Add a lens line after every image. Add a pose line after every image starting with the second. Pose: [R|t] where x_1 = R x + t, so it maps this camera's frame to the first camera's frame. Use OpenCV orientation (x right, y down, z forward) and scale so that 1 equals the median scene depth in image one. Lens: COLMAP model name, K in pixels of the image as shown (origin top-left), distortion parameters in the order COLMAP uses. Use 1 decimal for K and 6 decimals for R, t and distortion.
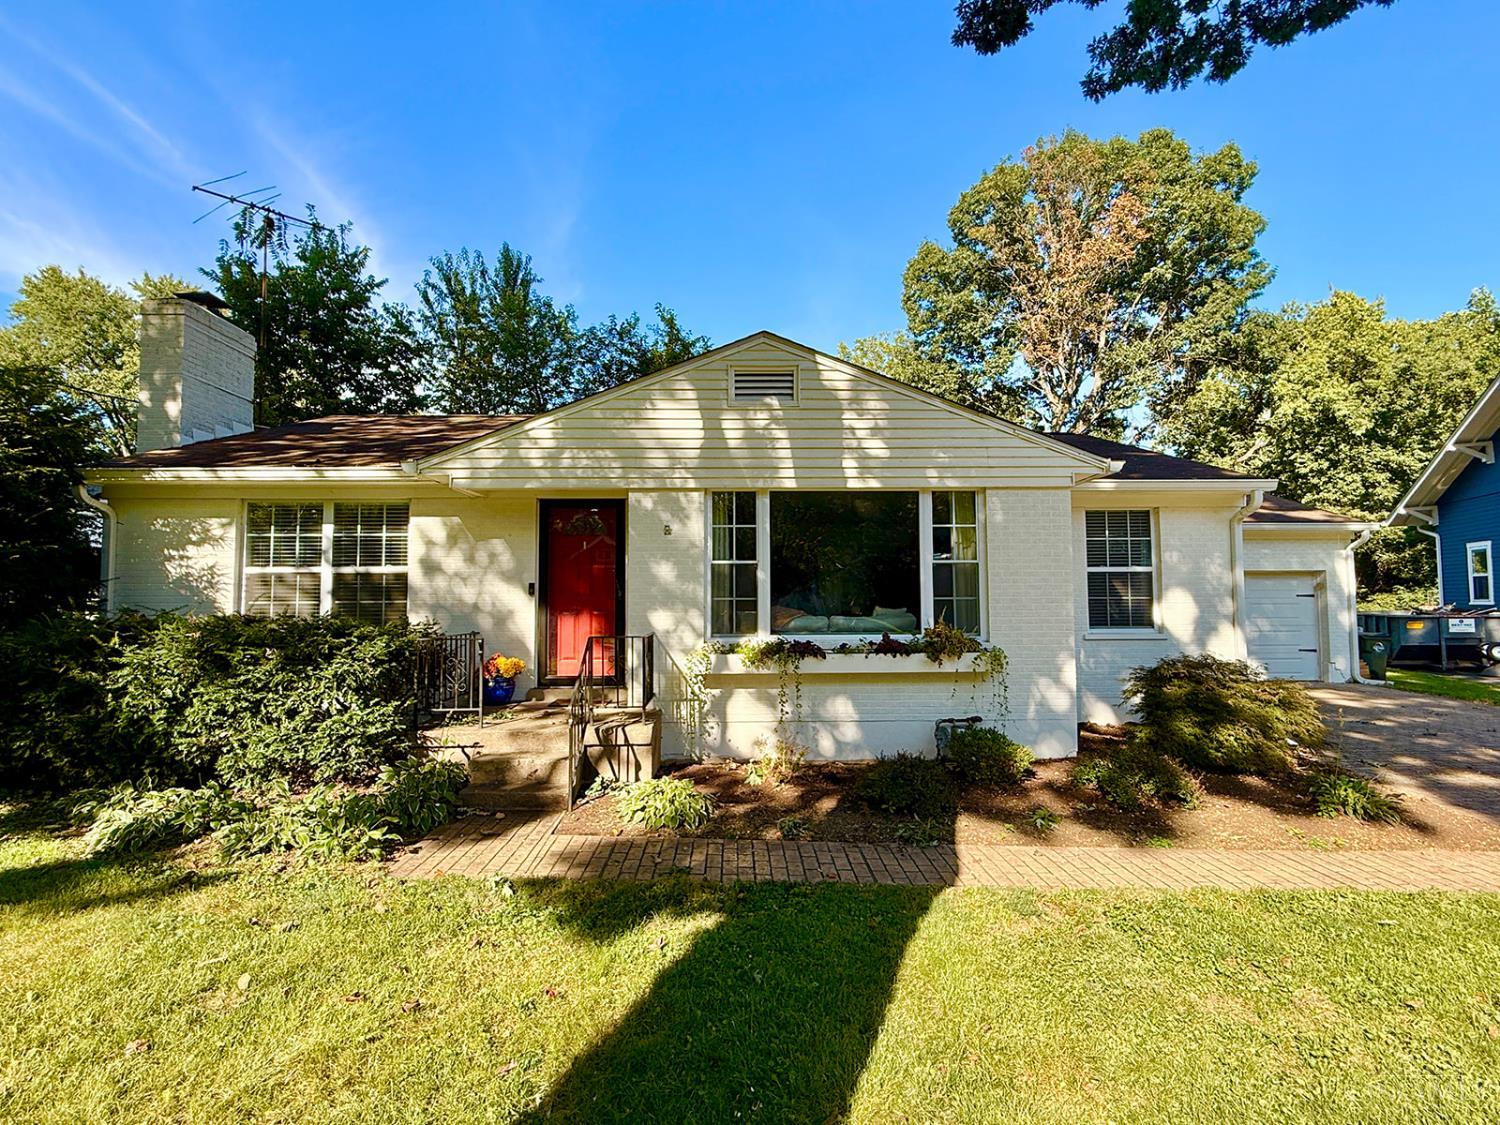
lens RADIAL K [[696.3, 0, 750.0], [0, 696.3, 562.5], [0, 0, 1]] dist [0.007972, -0.000199]
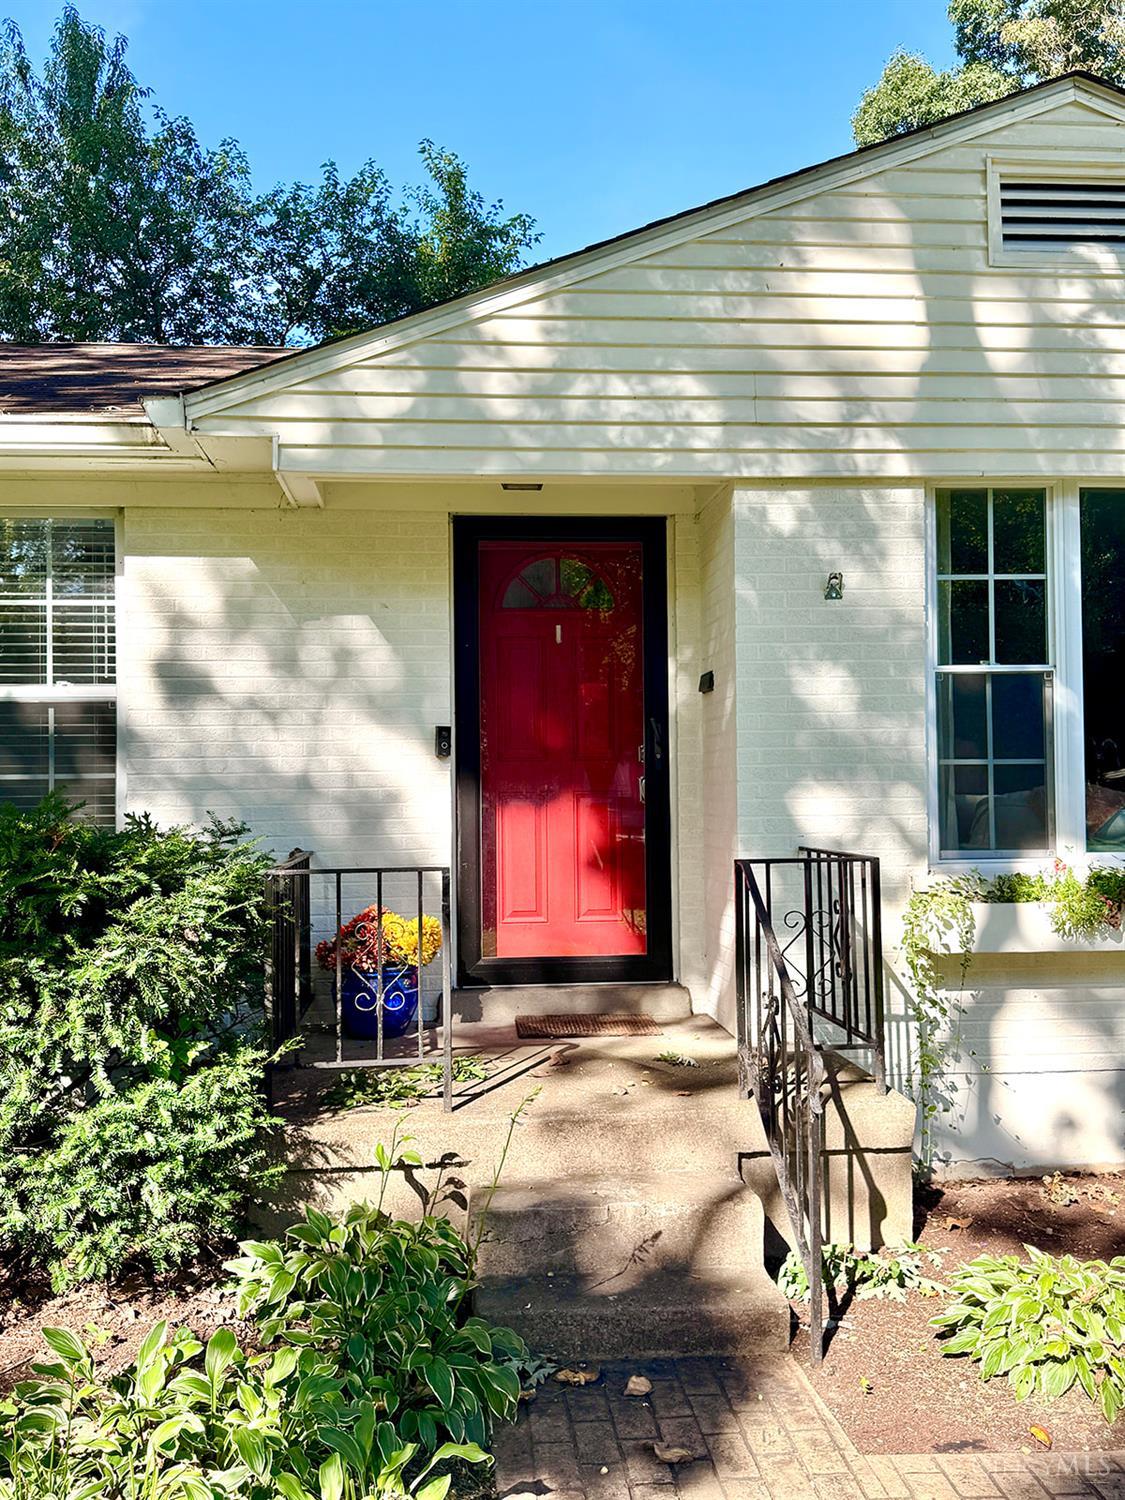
lens RADIAL K [[1338.3, 0, 561.4], [0, 1338.3, 744.7], [0, 0, 1]] dist [0.102586, -0.150734]
pose [[0.997597, -0.004441, 0.069143, -0.323835], [0.002711, 0.999681, 0.025092, 0.023378], [-0.069232, -0.024845, 0.997291, 0.254050]]
